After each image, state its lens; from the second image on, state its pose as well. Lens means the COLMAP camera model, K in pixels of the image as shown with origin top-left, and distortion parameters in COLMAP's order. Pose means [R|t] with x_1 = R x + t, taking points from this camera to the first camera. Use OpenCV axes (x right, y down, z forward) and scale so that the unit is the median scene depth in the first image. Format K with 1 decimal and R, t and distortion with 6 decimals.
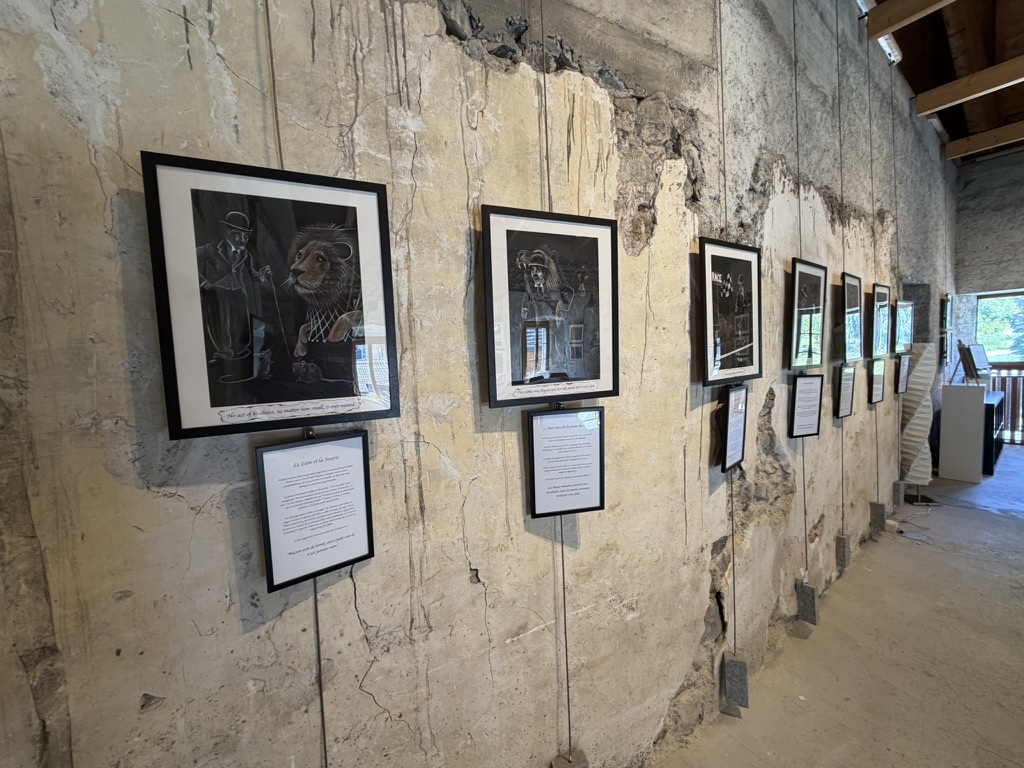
lens RADIAL K [[415.4, 0, 512.0], [0, 415.4, 384.0], [0, 0, 1]] dist [0.000130, -0.000069]
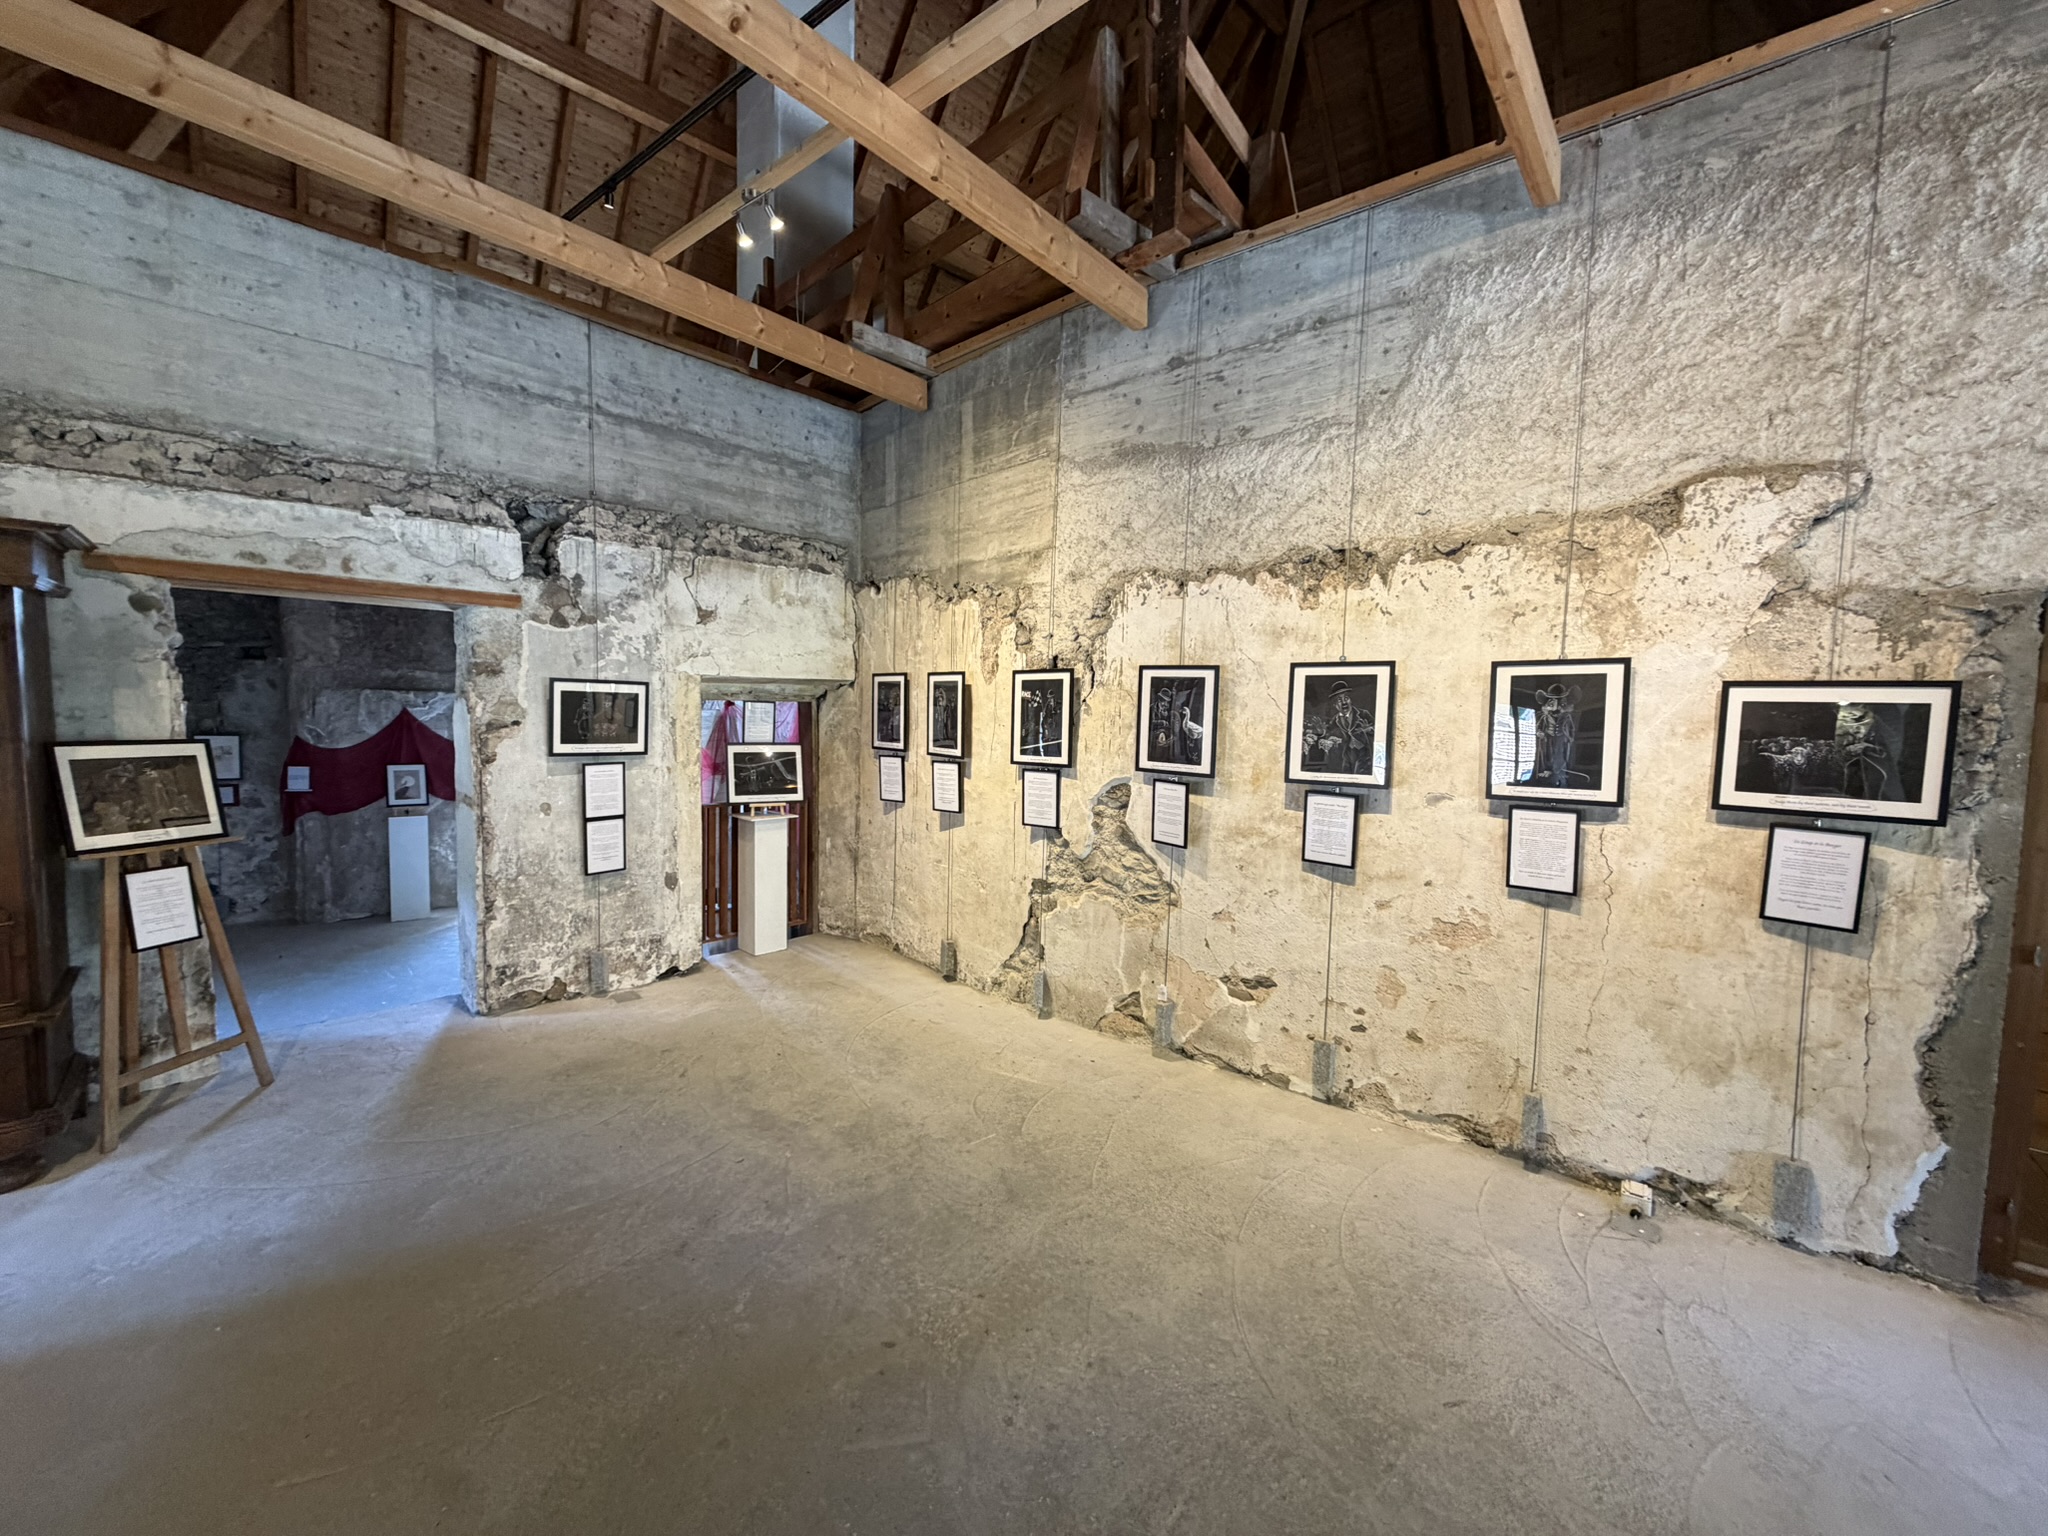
lens RADIAL K [[830.8, 0, 1024.0], [0, 830.8, 768.0], [0, 0, 1]] dist [0.000130, -0.000069]
pose [[0.262813, 0.114464, -0.958033, 3.535868], [-0.084399, 0.991859, 0.095353, -0.283599], [0.961148, 0.055797, 0.270334, 0.178677]]
